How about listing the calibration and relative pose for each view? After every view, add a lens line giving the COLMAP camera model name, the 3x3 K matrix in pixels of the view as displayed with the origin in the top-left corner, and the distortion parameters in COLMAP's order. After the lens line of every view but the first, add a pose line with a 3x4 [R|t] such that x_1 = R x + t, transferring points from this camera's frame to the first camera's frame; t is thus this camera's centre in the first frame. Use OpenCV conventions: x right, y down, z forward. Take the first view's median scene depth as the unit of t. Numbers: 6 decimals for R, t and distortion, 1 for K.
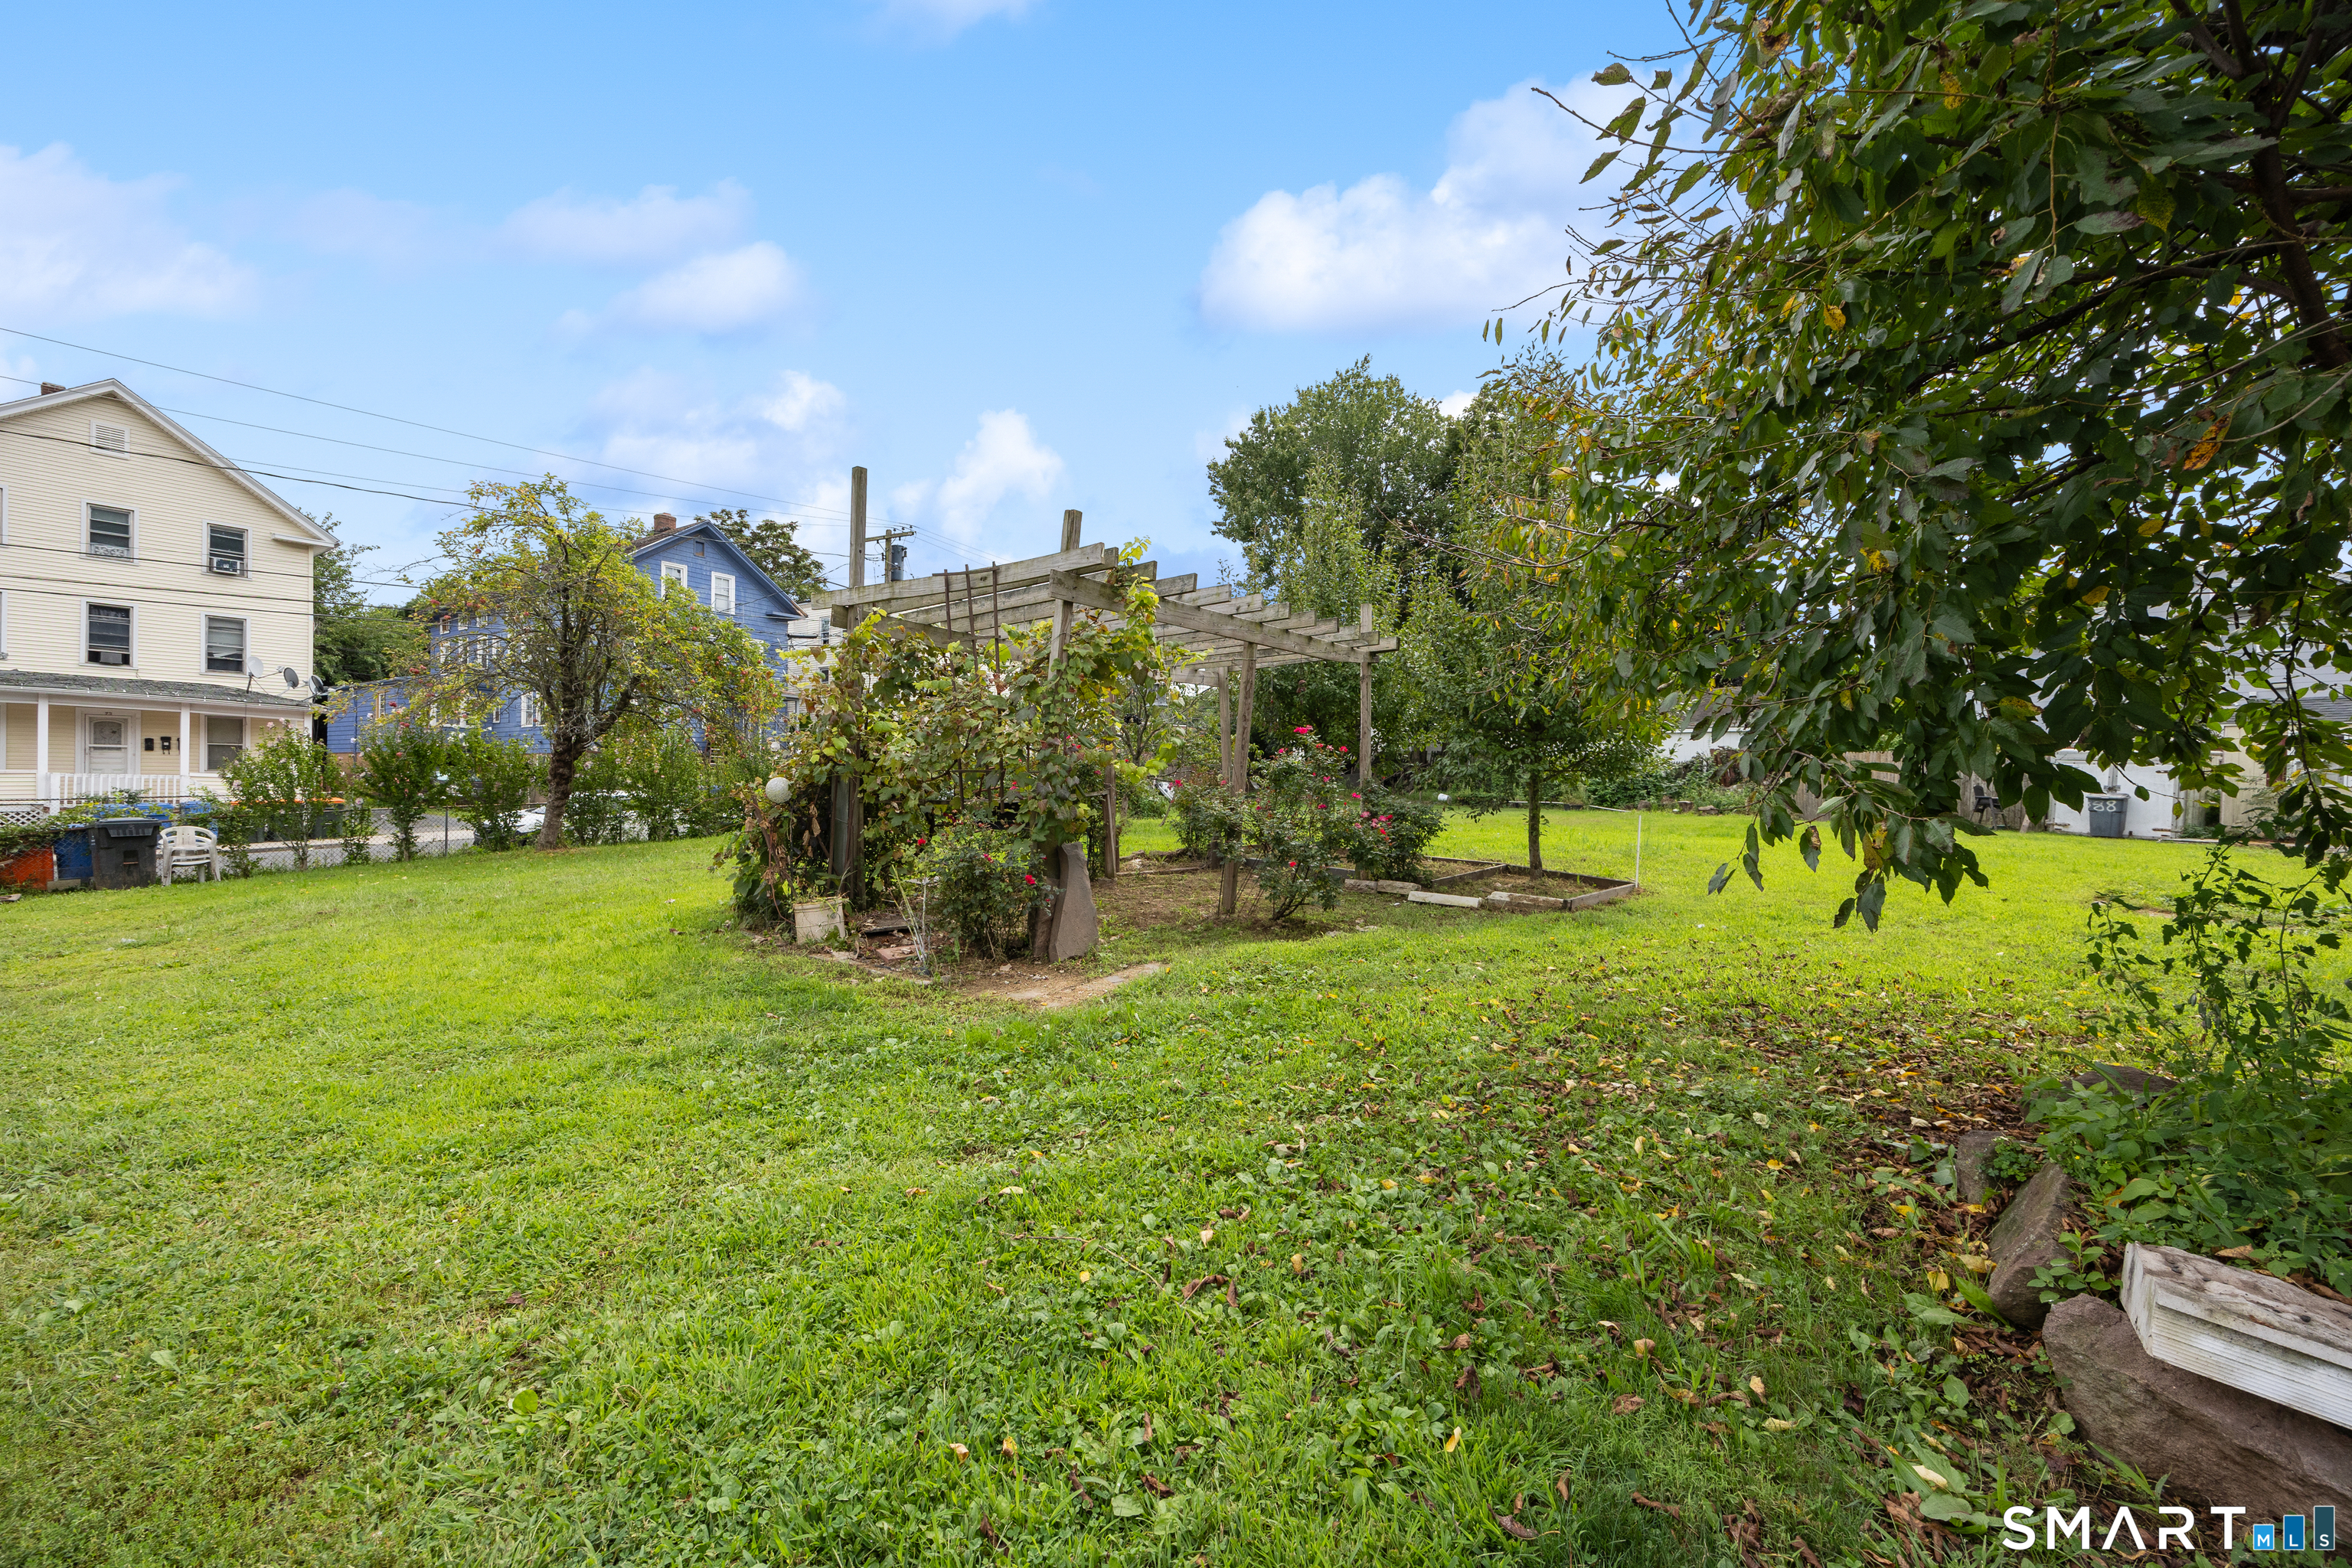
lens RADIAL K [[898.0, 0, 1183.4], [0, 898.0, 745.8], [0, 0, 1]] dist [0.007127, 0.000258]
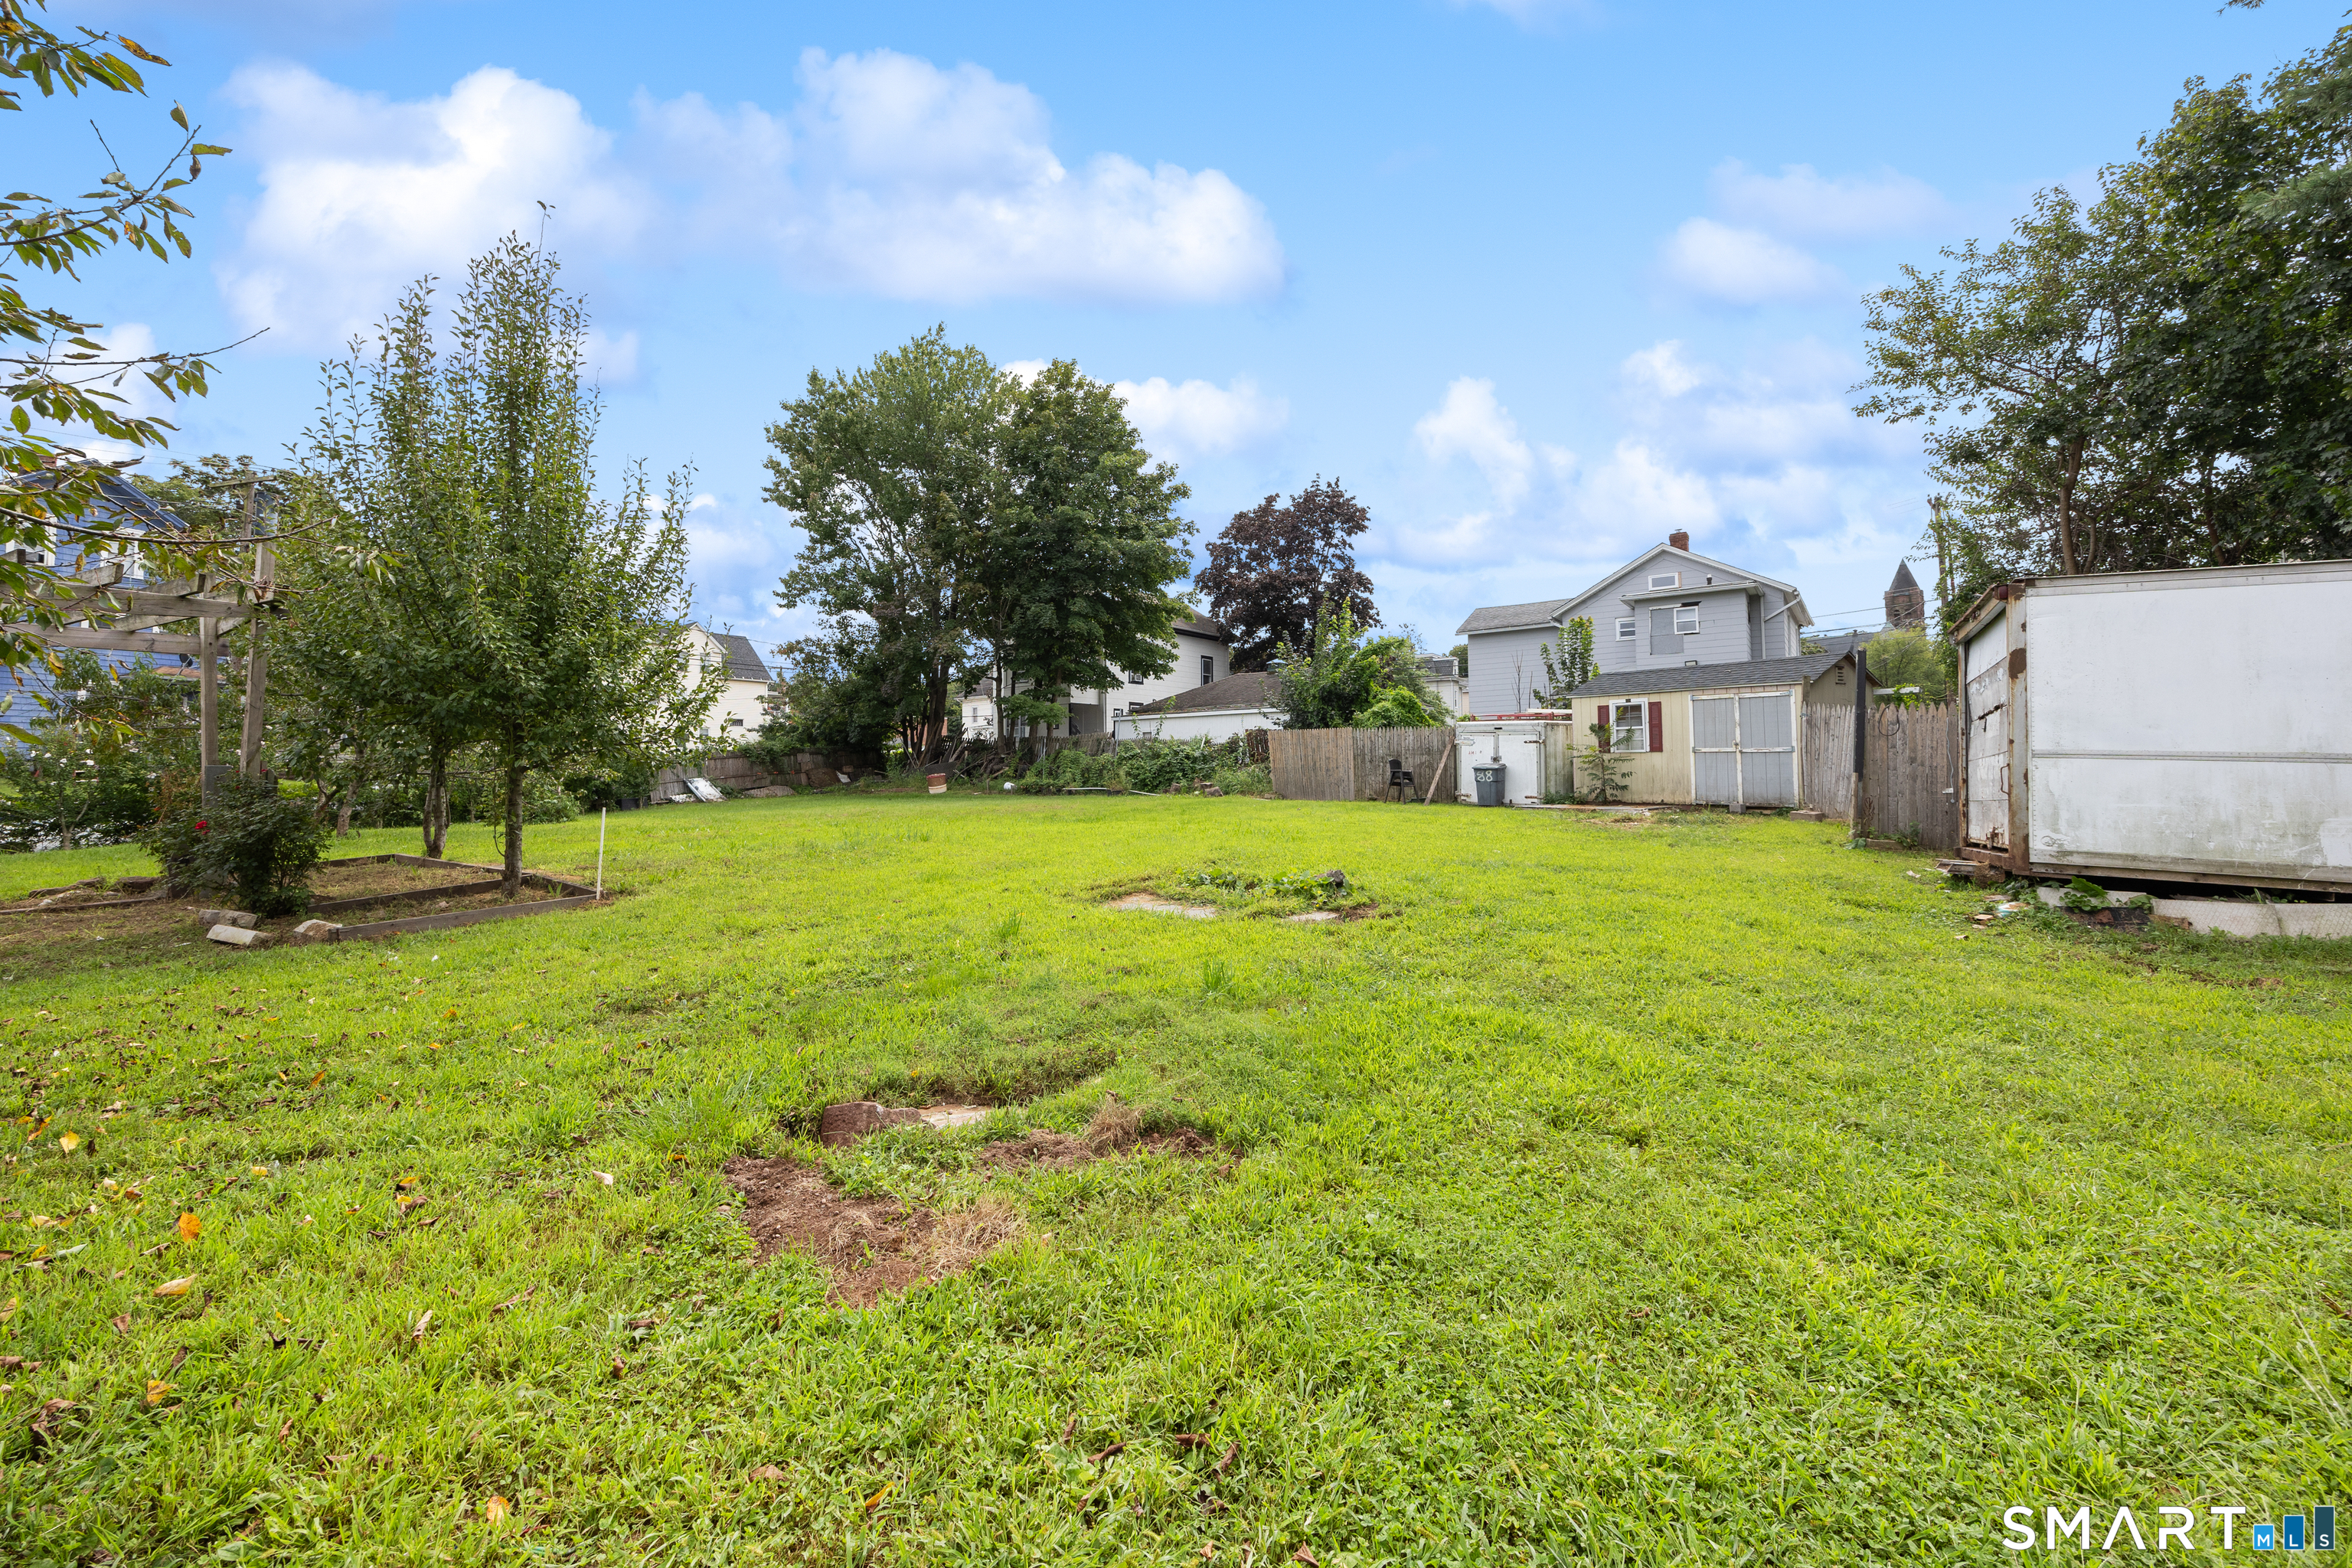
lens RADIAL K [[898.0, 0, 1183.4], [0, 898.0, 745.8], [0, 0, 1]] dist [0.007127, 0.000258]
pose [[0.972841, -0.020912, 0.230527, 0.280228], [0.018469, 0.999748, 0.012751, 0.005663], [-0.230736, -0.008148, 0.972982, 0.019758]]
